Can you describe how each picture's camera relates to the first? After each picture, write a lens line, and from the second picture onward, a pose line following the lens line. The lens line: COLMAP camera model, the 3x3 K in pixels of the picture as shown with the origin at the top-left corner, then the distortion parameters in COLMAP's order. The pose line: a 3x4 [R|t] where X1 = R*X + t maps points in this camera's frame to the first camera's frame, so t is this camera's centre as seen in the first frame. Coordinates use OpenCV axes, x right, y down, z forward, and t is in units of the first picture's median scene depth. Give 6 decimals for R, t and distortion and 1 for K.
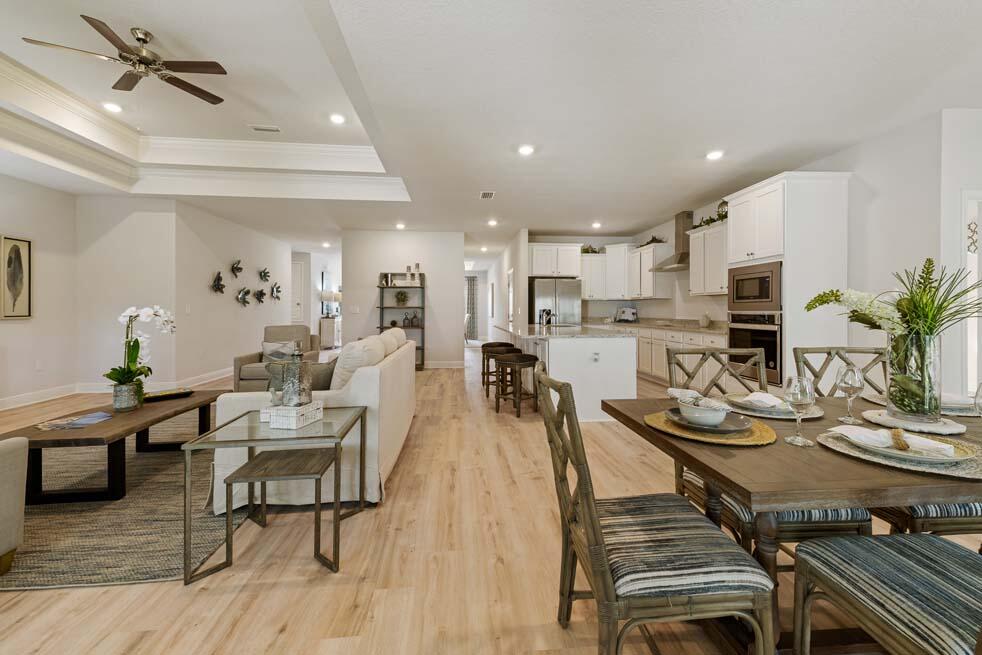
lens RADIAL K [[422.7, 0, 499.1], [0, 422.7, 313.5], [0, 0, 1]] dist [0.009762, -0.000452]
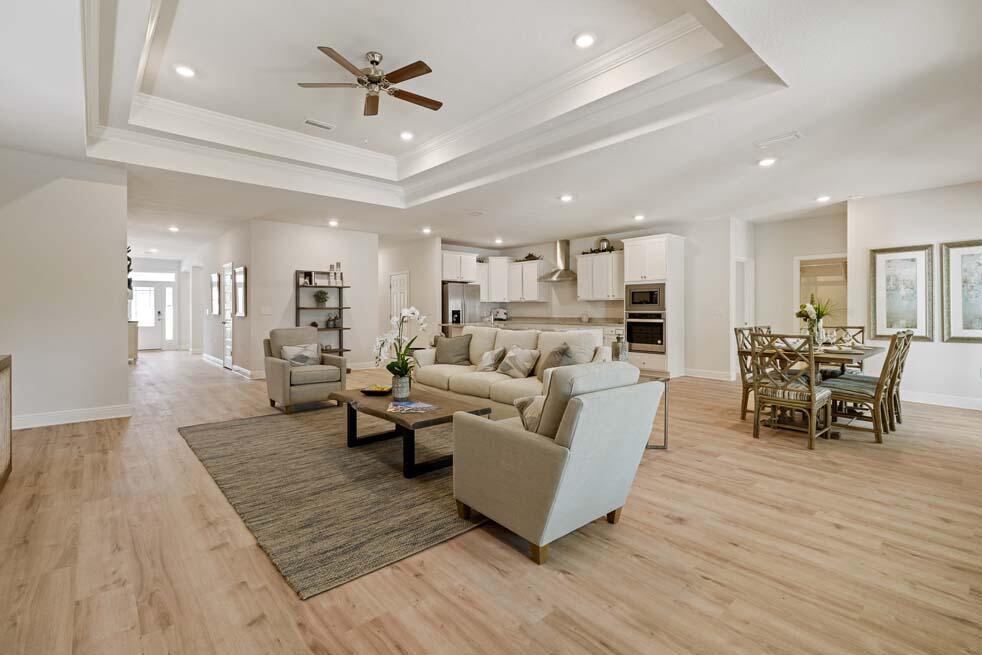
lens RADIAL K [[450.7, 0, 493.2], [0, 450.7, 317.3], [0, 0, 1]] dist [-0.015605, -0.000669]
pose [[0.806310, -0.009383, 0.591418, -0.529328], [0.004897, 0.999946, 0.009190, -0.000936], [-0.591473, -0.004514, 0.806313, -0.039497]]
